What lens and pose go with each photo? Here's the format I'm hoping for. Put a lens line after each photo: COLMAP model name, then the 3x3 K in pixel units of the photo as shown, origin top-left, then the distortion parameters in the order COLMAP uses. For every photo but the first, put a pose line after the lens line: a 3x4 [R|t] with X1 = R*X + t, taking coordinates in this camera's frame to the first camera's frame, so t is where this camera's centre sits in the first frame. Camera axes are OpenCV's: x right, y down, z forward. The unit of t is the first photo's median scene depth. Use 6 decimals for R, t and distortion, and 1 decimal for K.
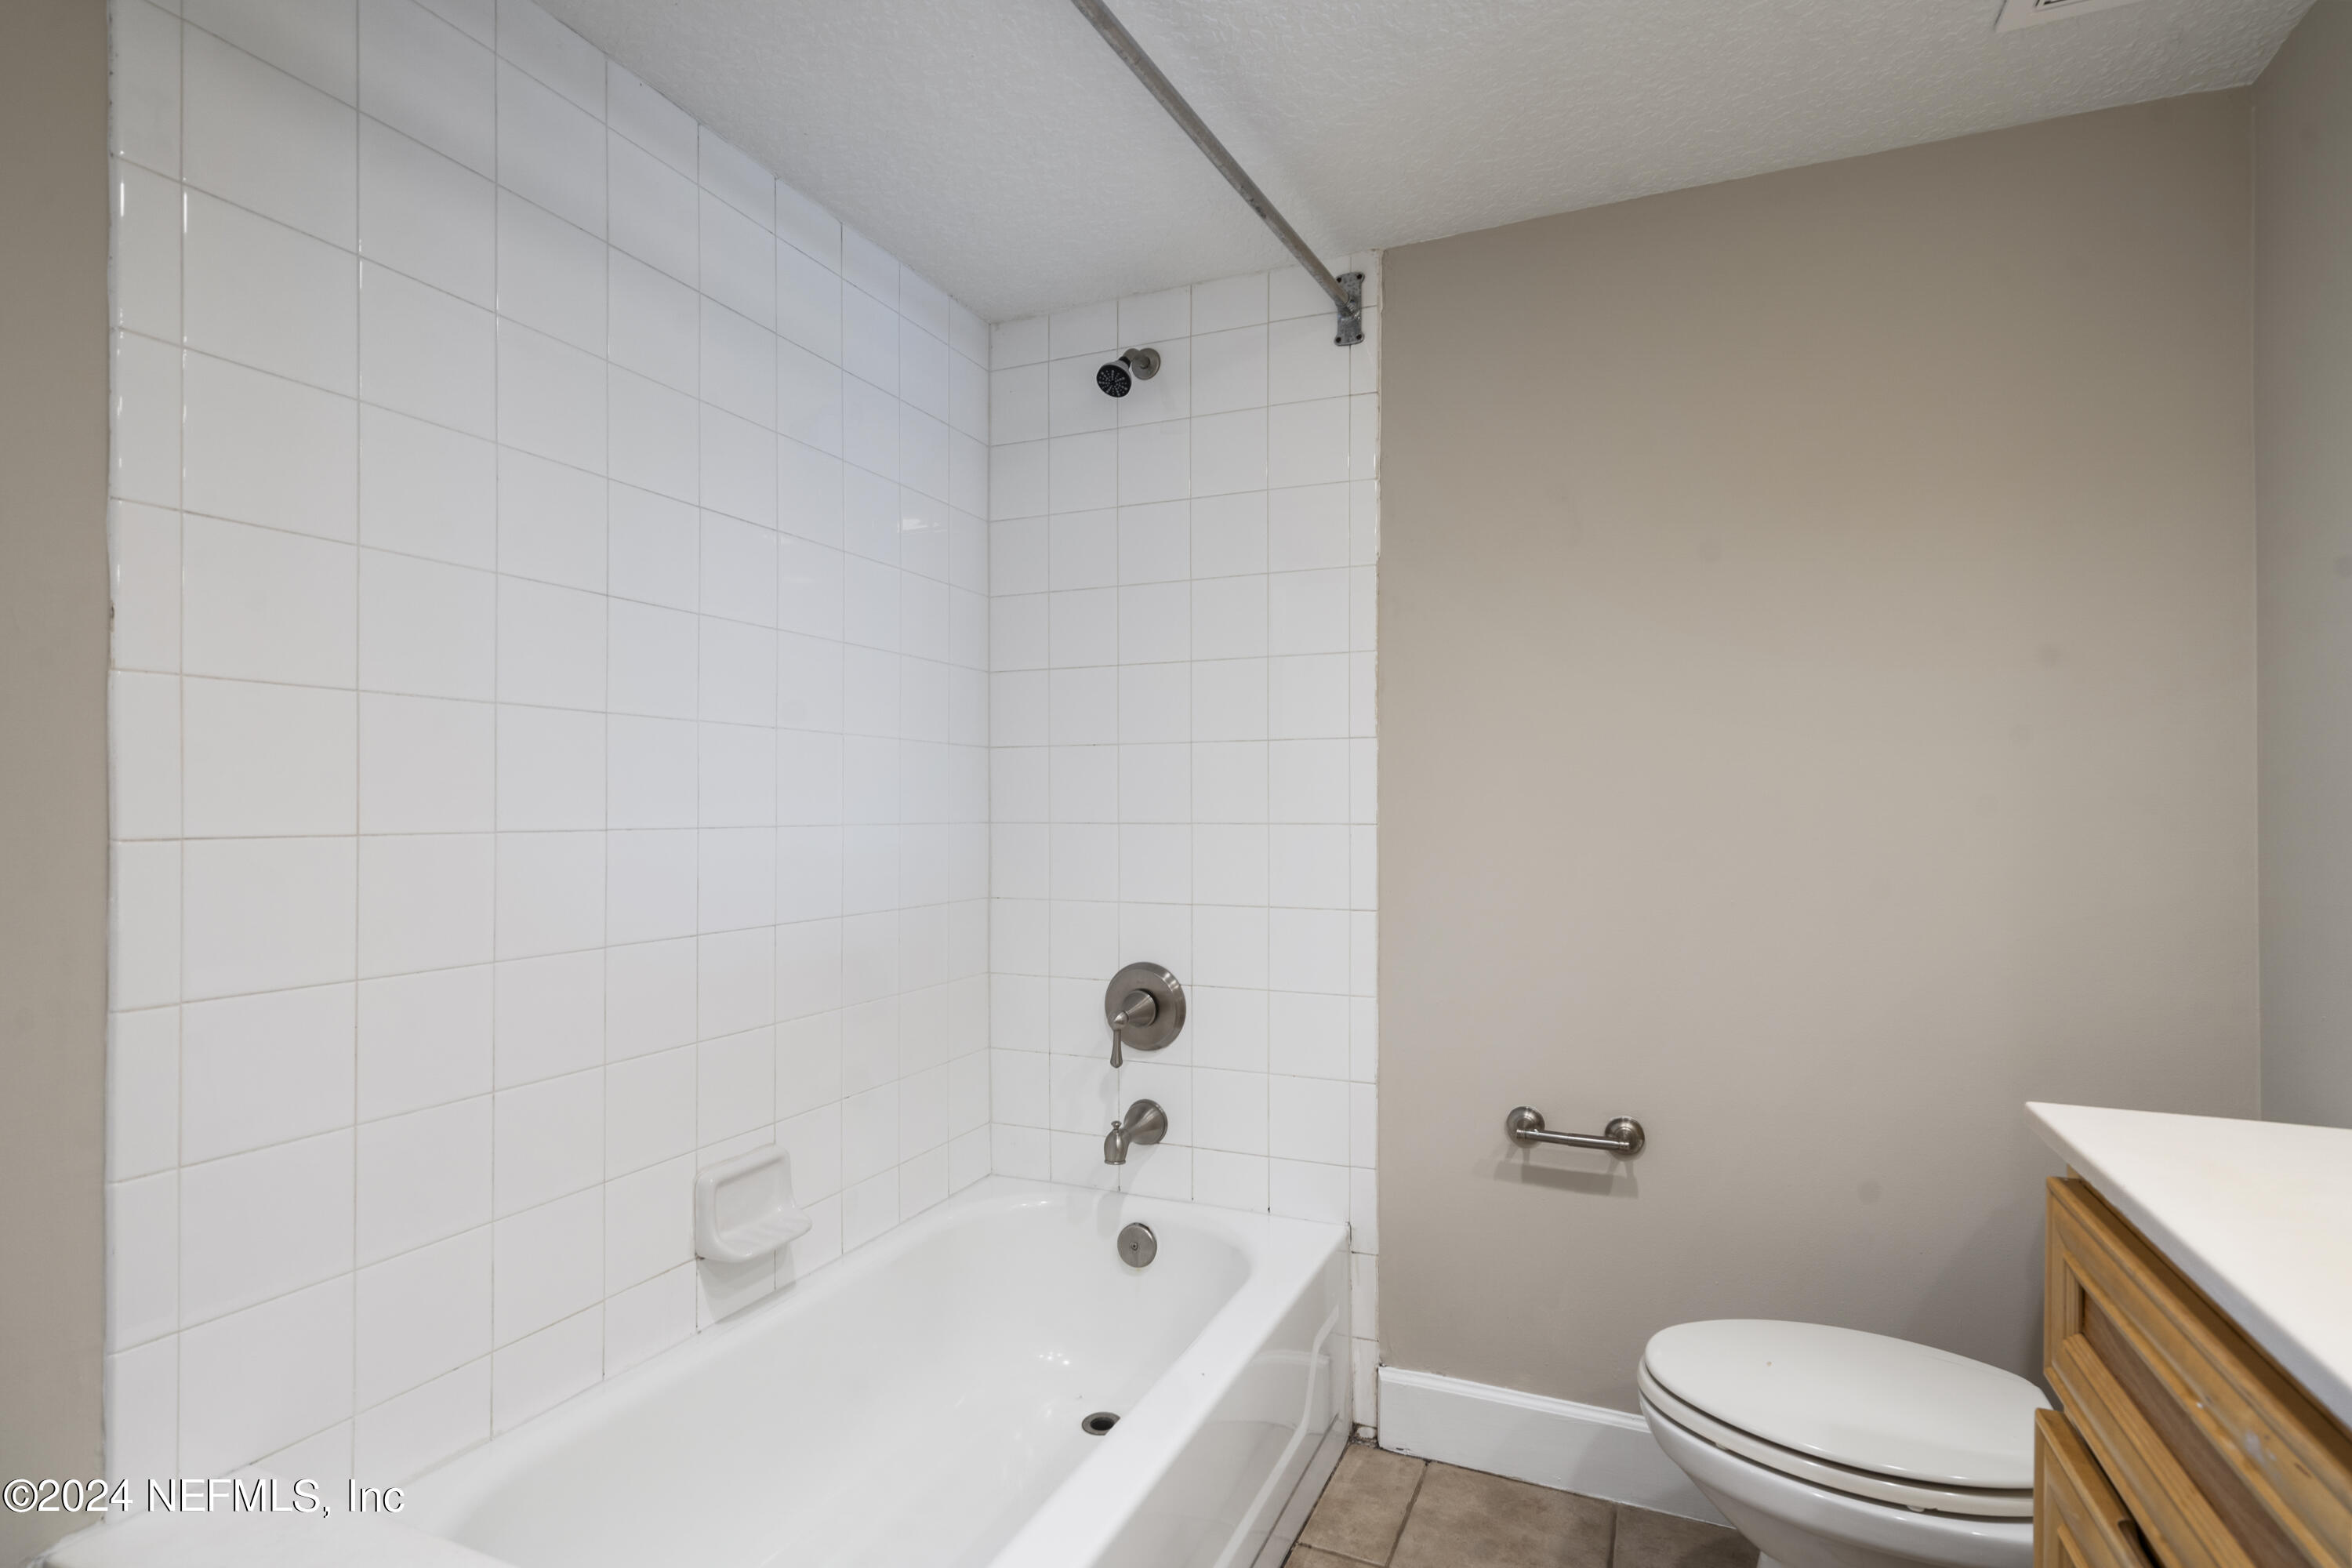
lens RADIAL K [[1145.2, 0, 1172.2], [0, 1145.2, 800.0], [0, 0, 1]] dist [0.001074, -0.000724]
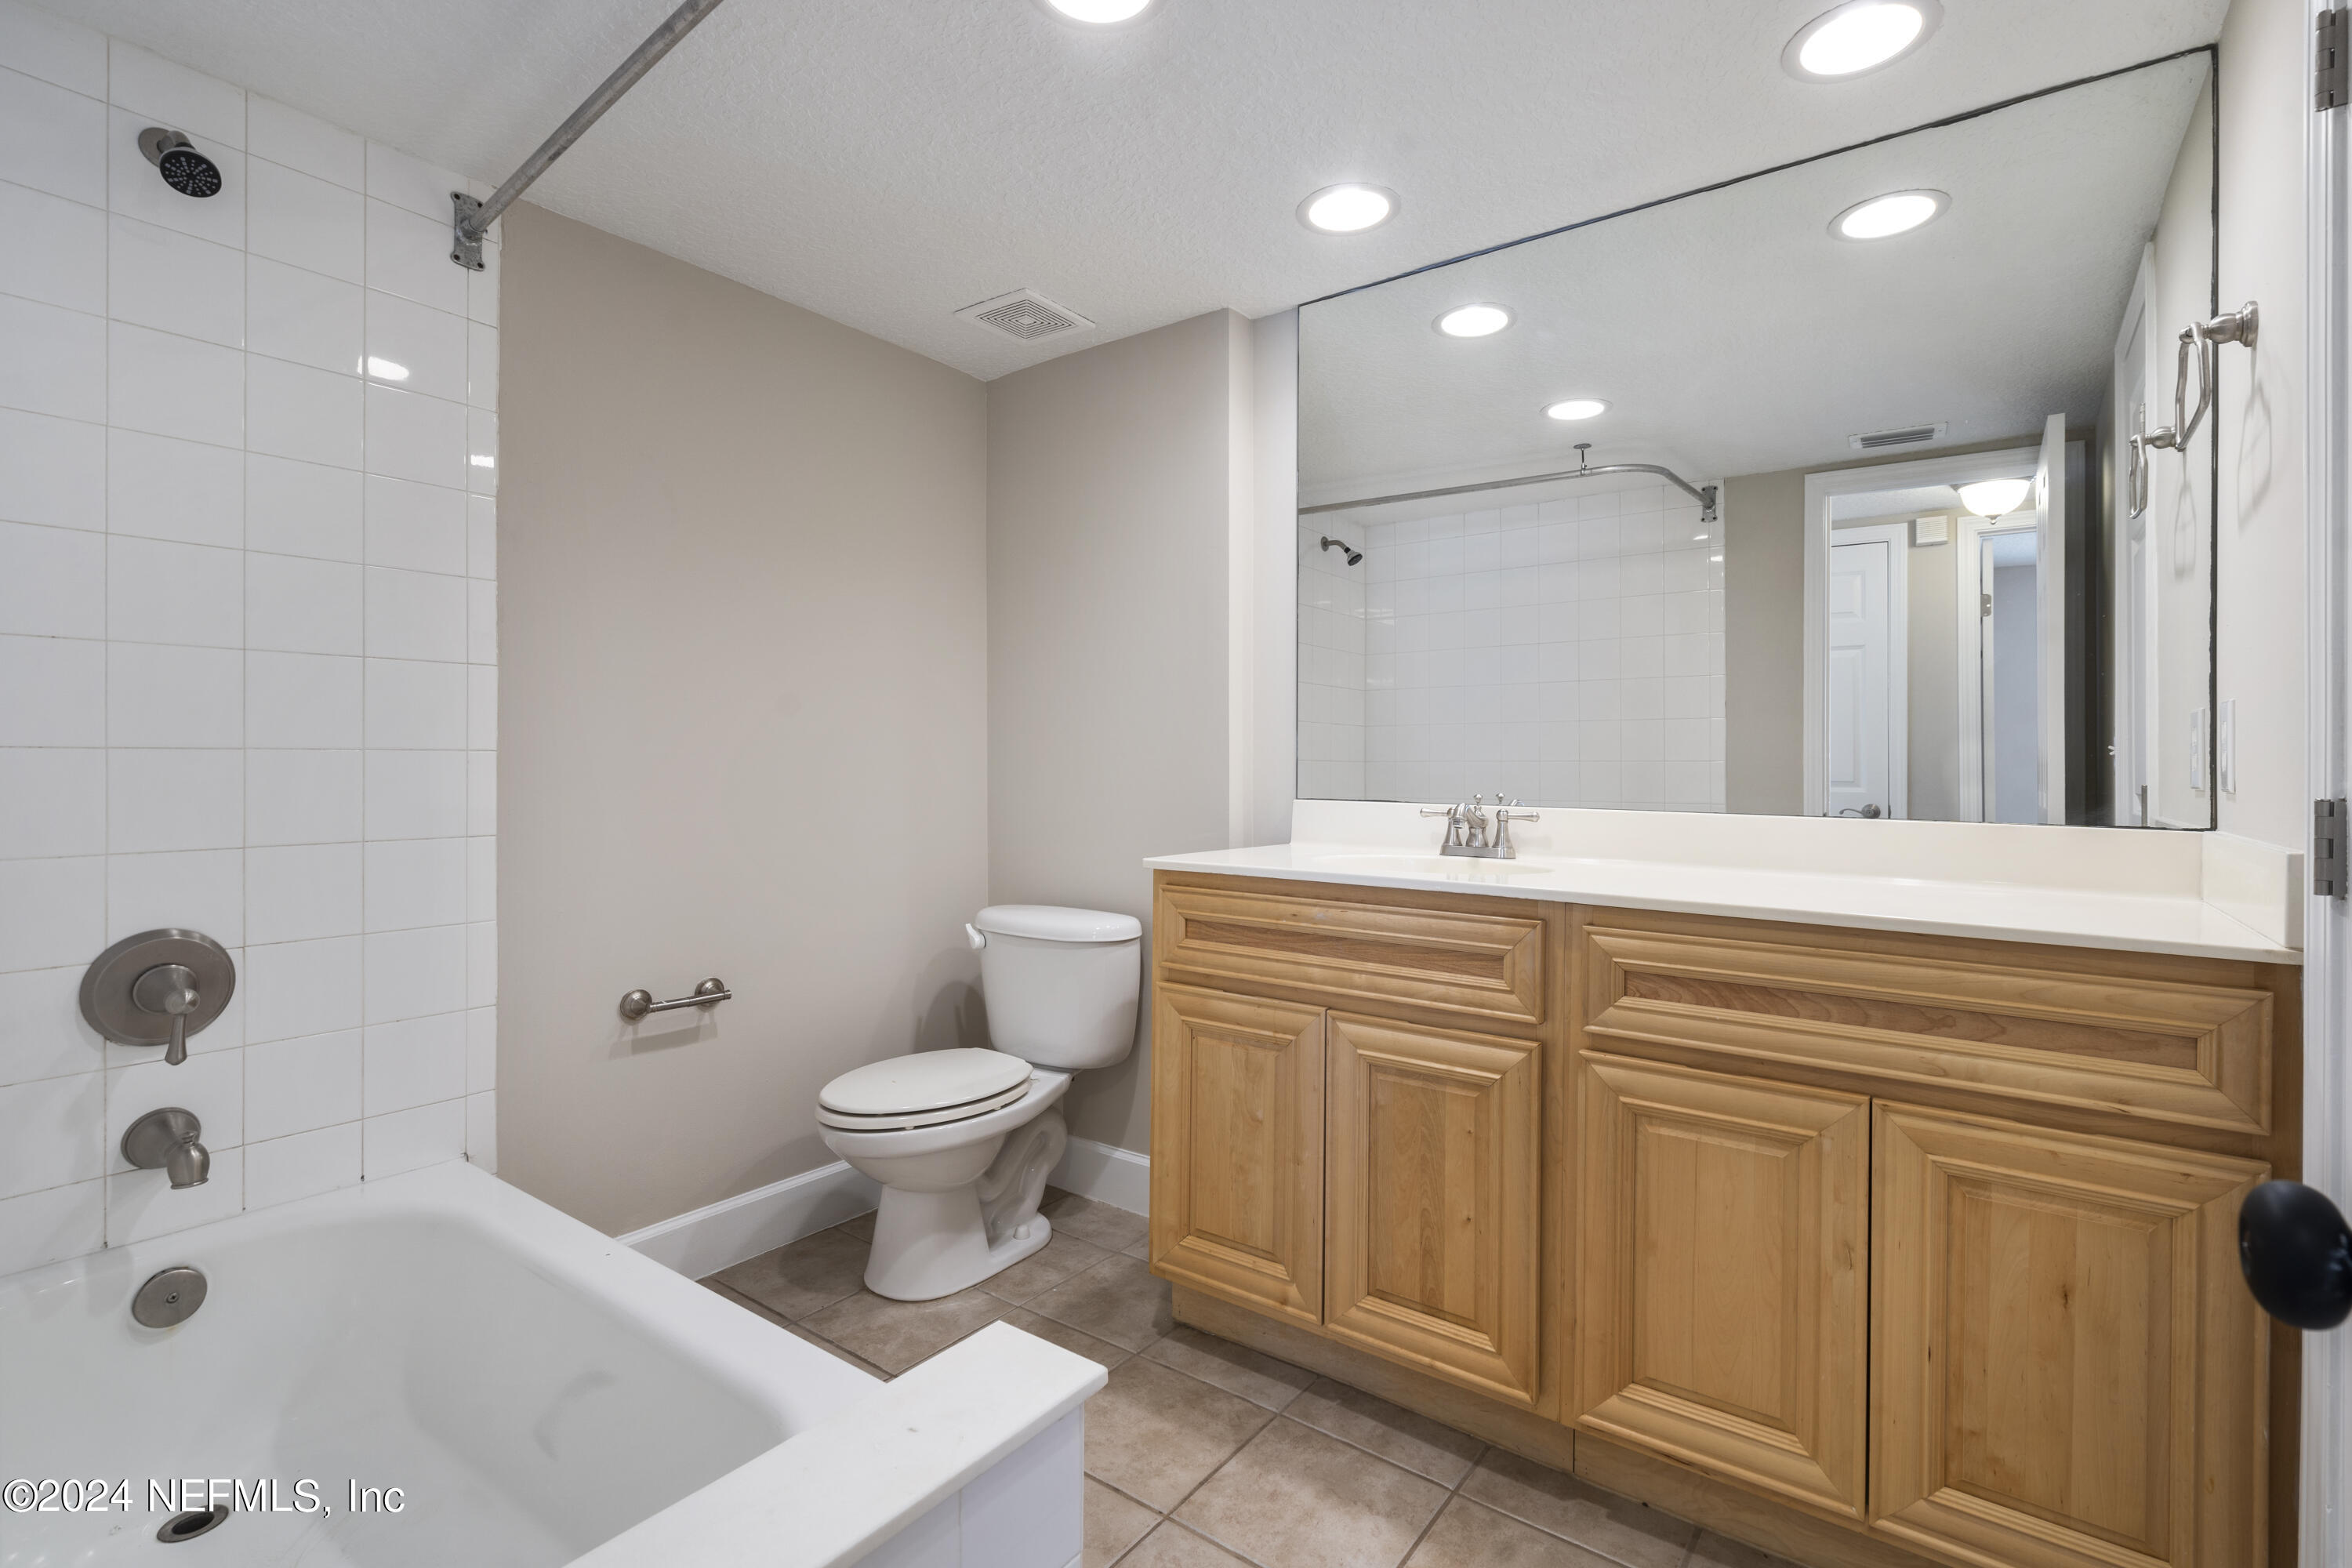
lens RADIAL K [[1079.3, 0, 1171.6], [0, 1079.3, 762.0], [0, 0, 1]] dist [-0.008520, 0.002753]
pose [[0.226751, 0.003730, 0.973946, -0.620508], [-0.001475, 0.999993, -0.003486, 0.033785], [-0.973952, -0.000646, 0.226755, 0.196181]]
